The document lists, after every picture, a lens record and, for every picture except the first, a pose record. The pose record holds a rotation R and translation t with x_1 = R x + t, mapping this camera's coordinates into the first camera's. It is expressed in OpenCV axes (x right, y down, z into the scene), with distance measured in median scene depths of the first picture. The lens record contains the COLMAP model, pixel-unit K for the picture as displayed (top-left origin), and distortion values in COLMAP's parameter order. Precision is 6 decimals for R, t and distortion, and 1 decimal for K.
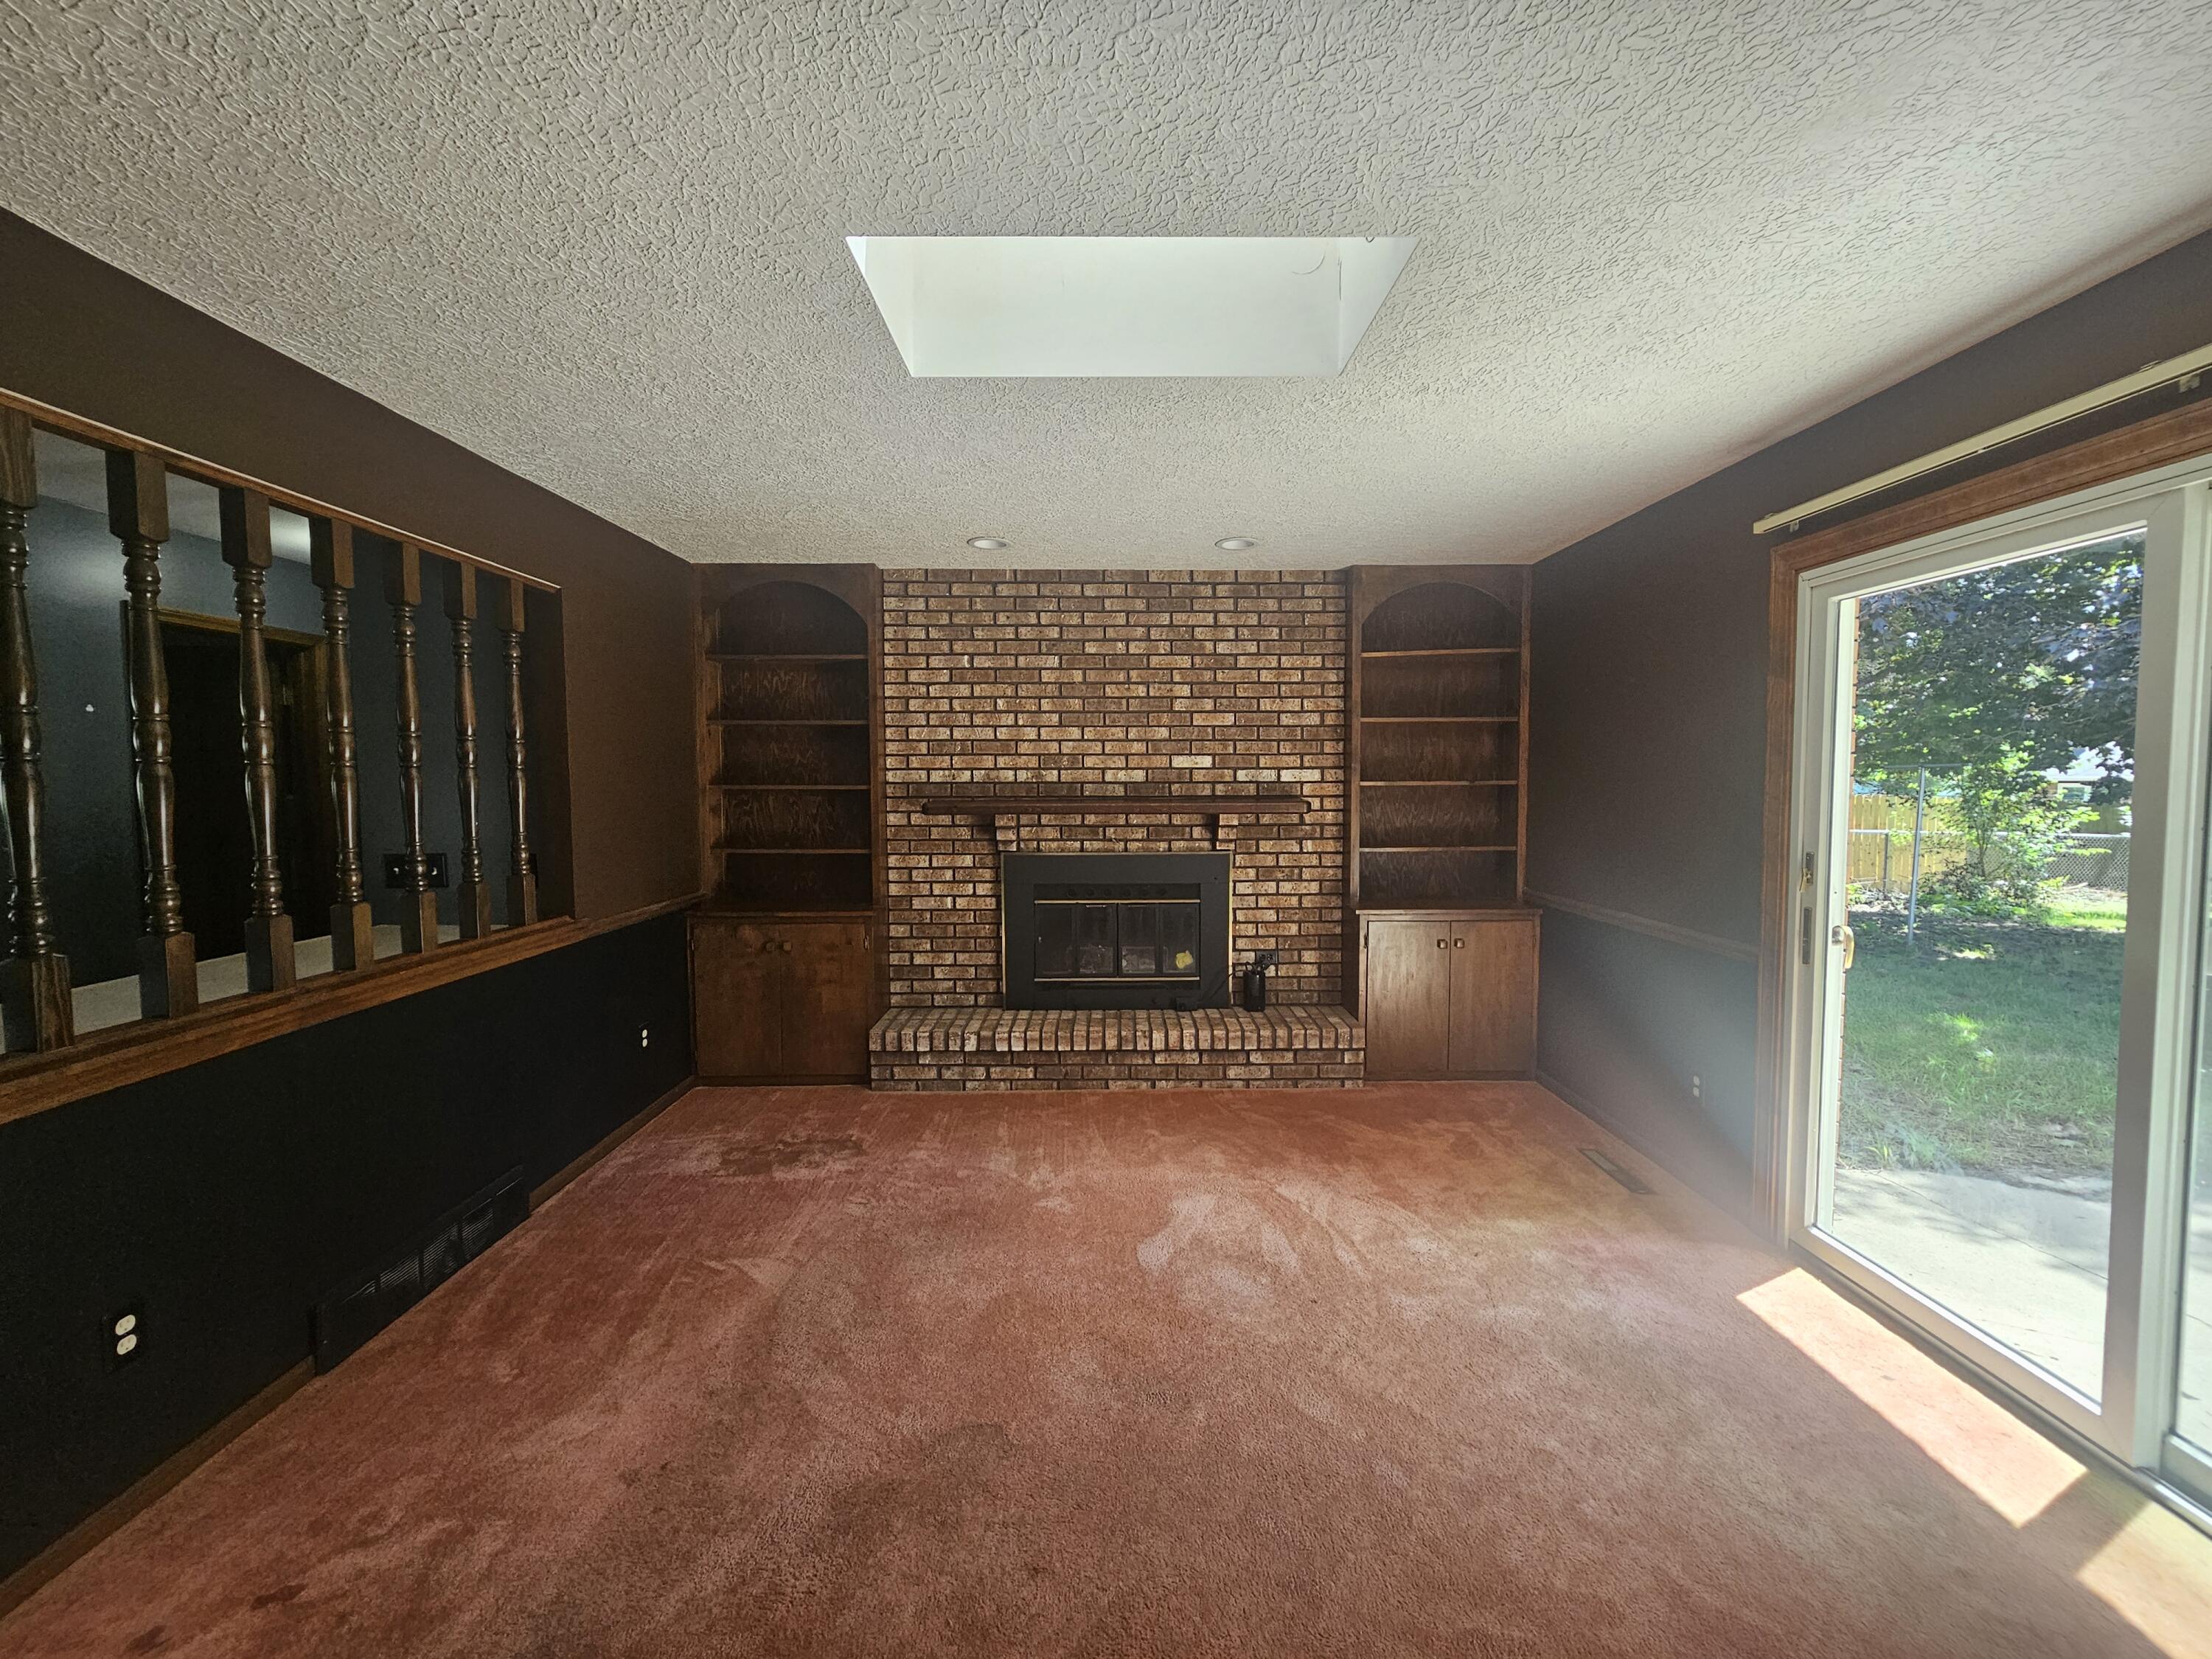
lens RADIAL K [[911.4, 0, 1115.2], [0, 911.4, 826.1], [0, 0, 1]] dist [-0.002862, 0.000638]
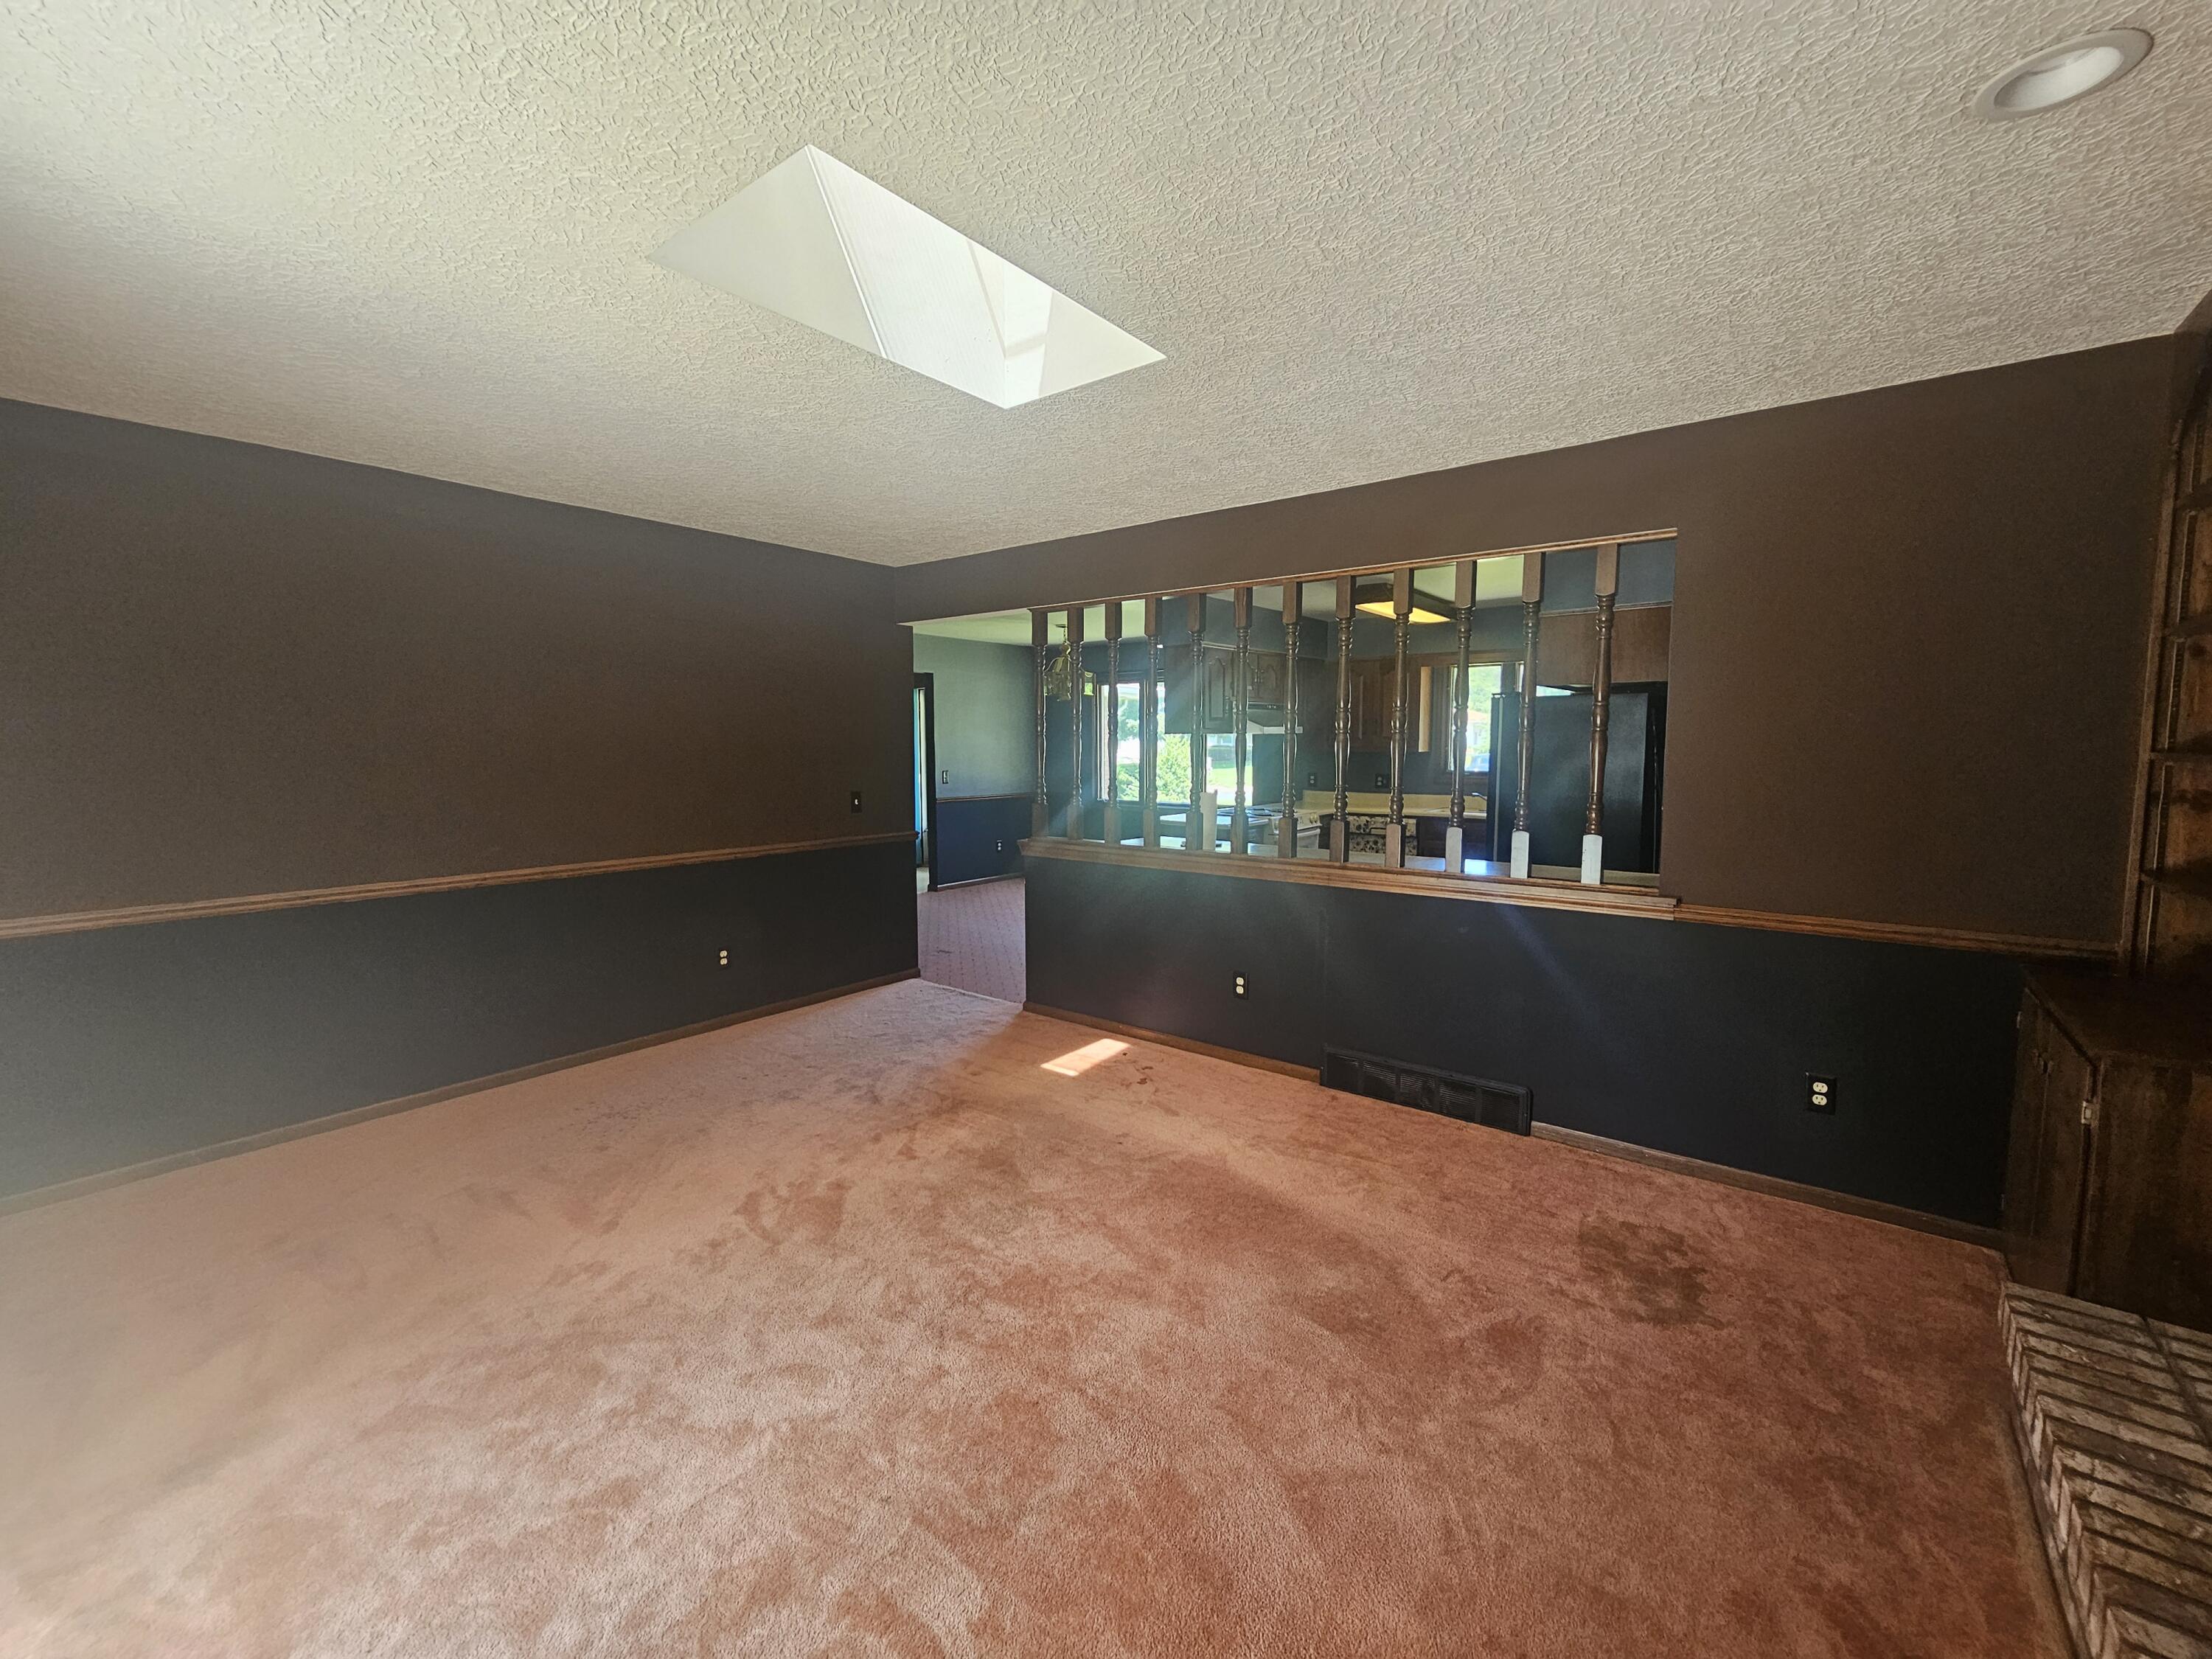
lens RADIAL K [[911.4, 0, 1103.6], [0, 911.4, 816.0], [0, 0, 1]] dist [-0.002862, 0.000638]
pose [[-0.629195, 0.065057, -0.774520, 0.365052], [-0.041202, 0.992298, 0.116821, -0.047945], [0.776155, 0.105415, -0.621668, 0.886780]]
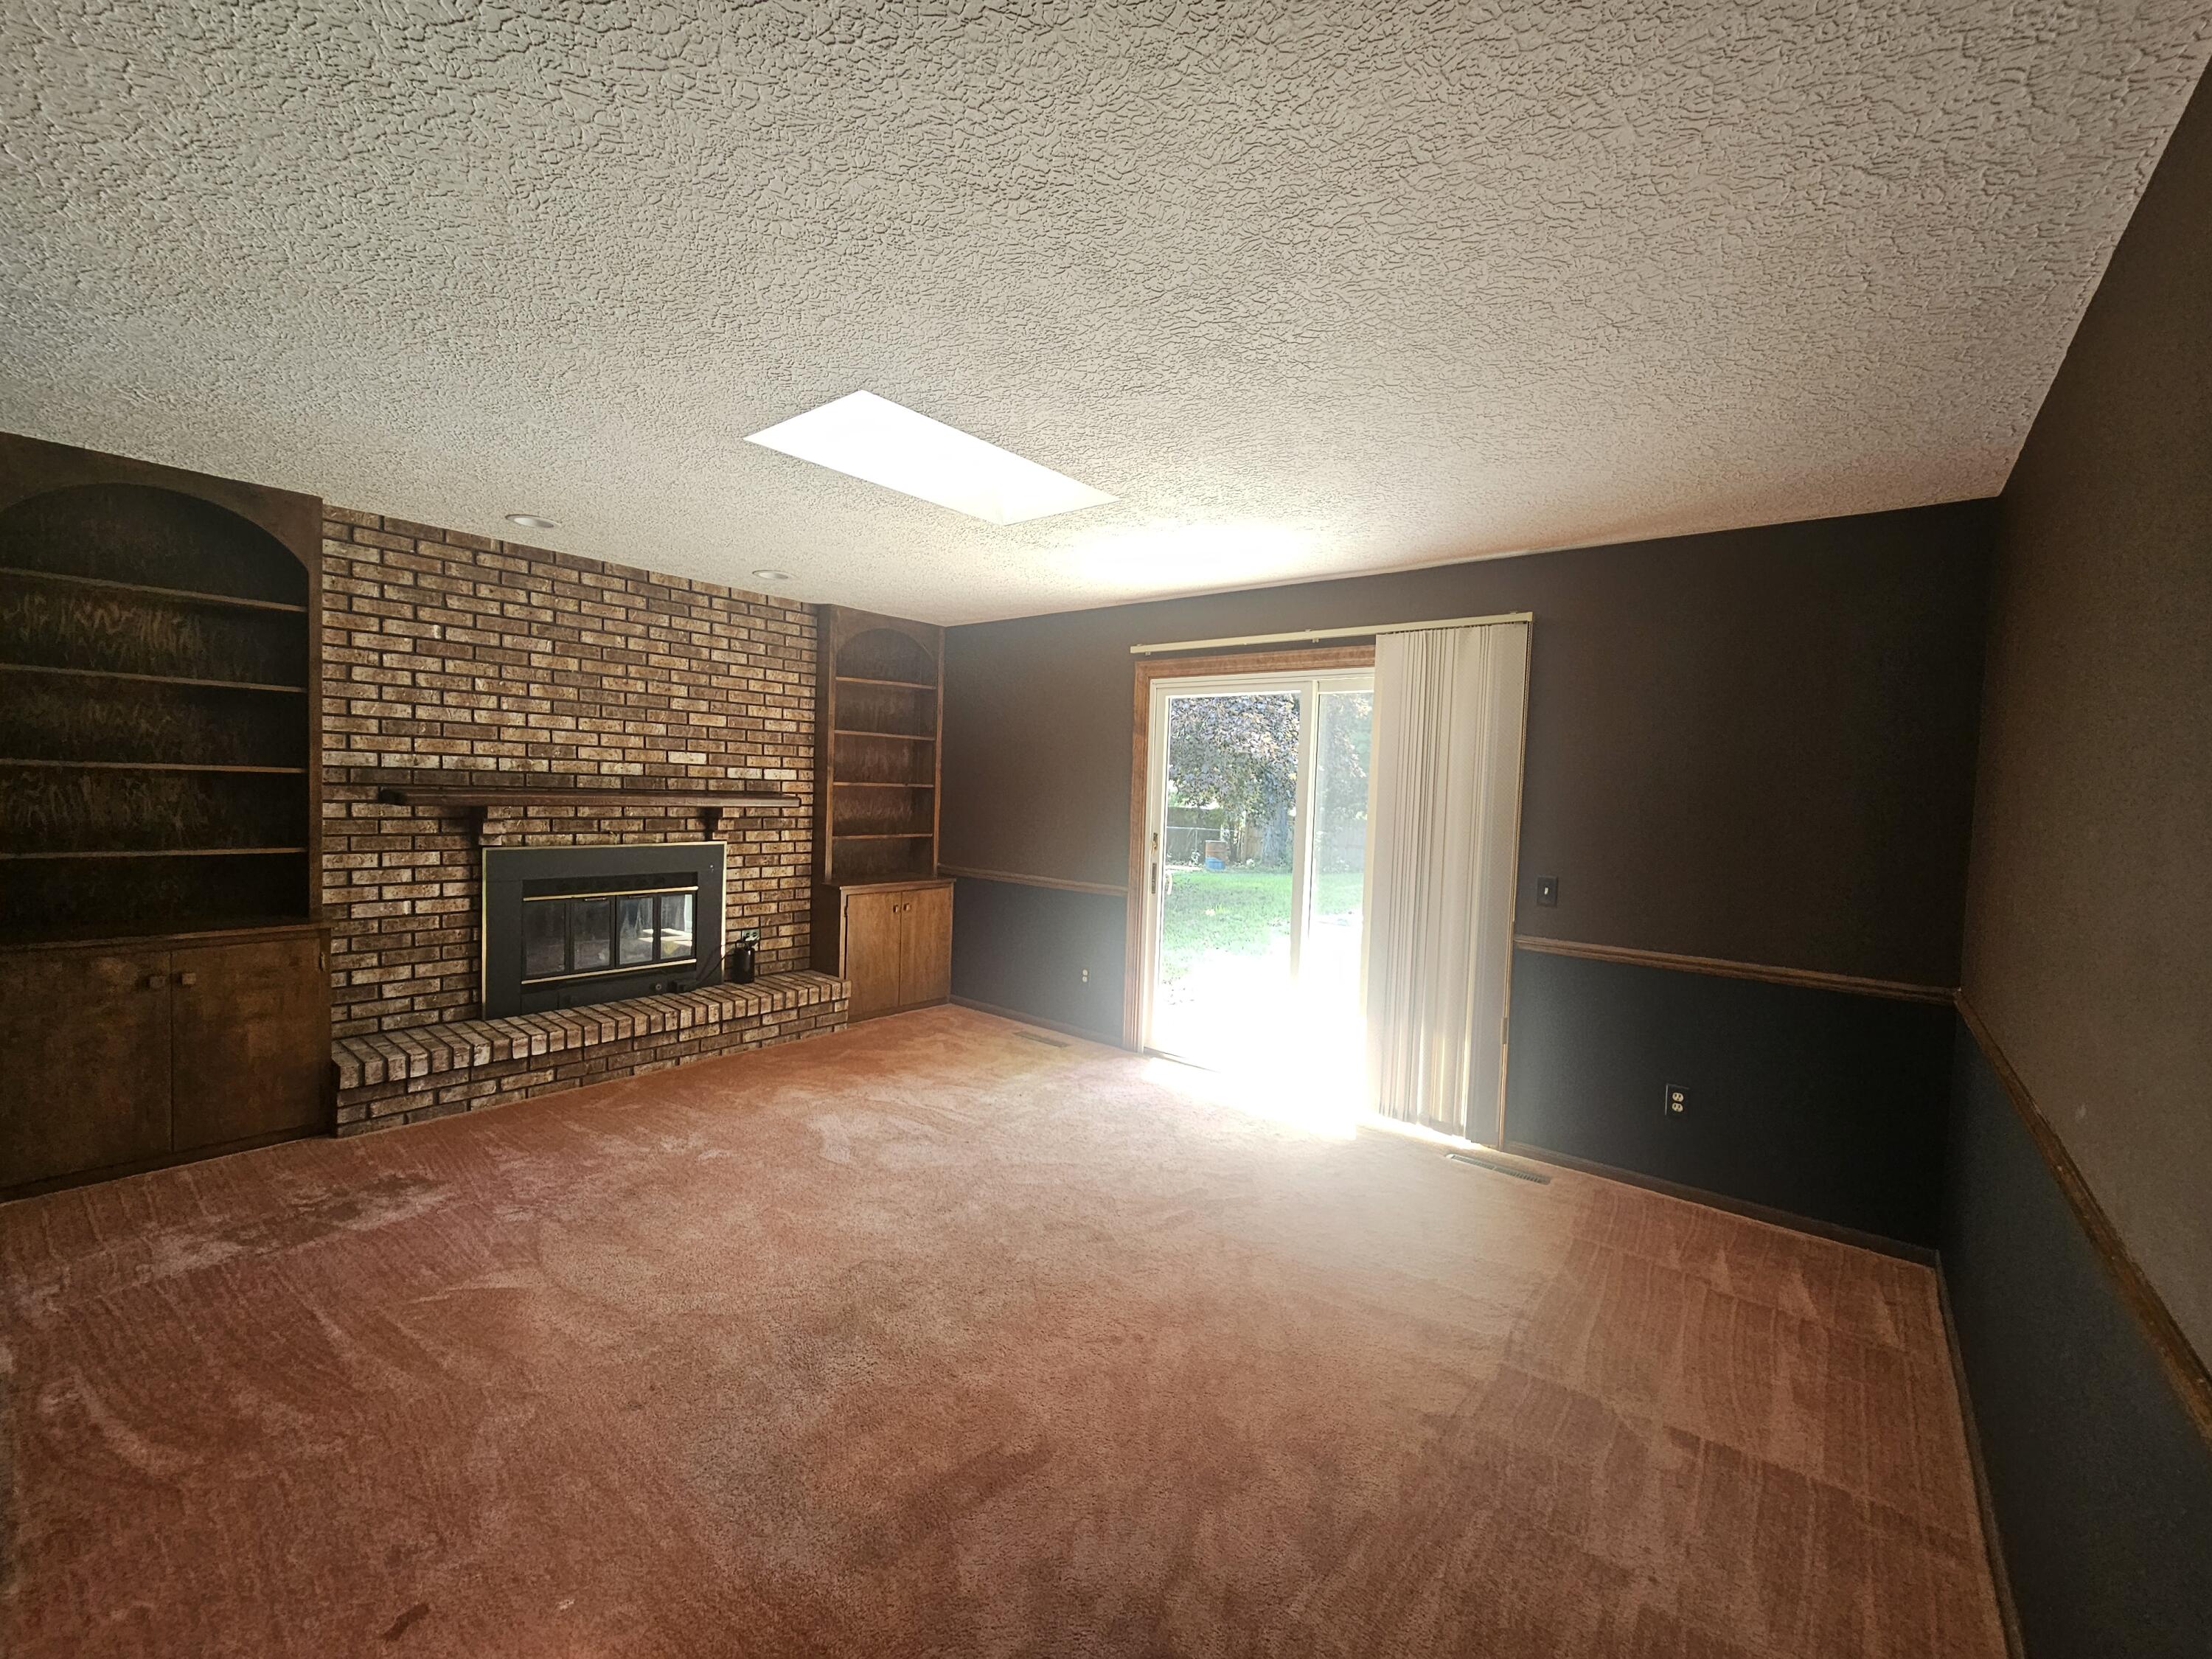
lens RADIAL K [[911.4, 0, 1113.5], [0, 911.4, 822.8], [0, 0, 1]] dist [-0.002862, 0.000638]
pose [[0.639373, -0.004429, 0.768884, -0.445949], [0.001337, 0.999988, 0.004648, 0.000690], [-0.768896, -0.001944, 0.639371, -0.069711]]
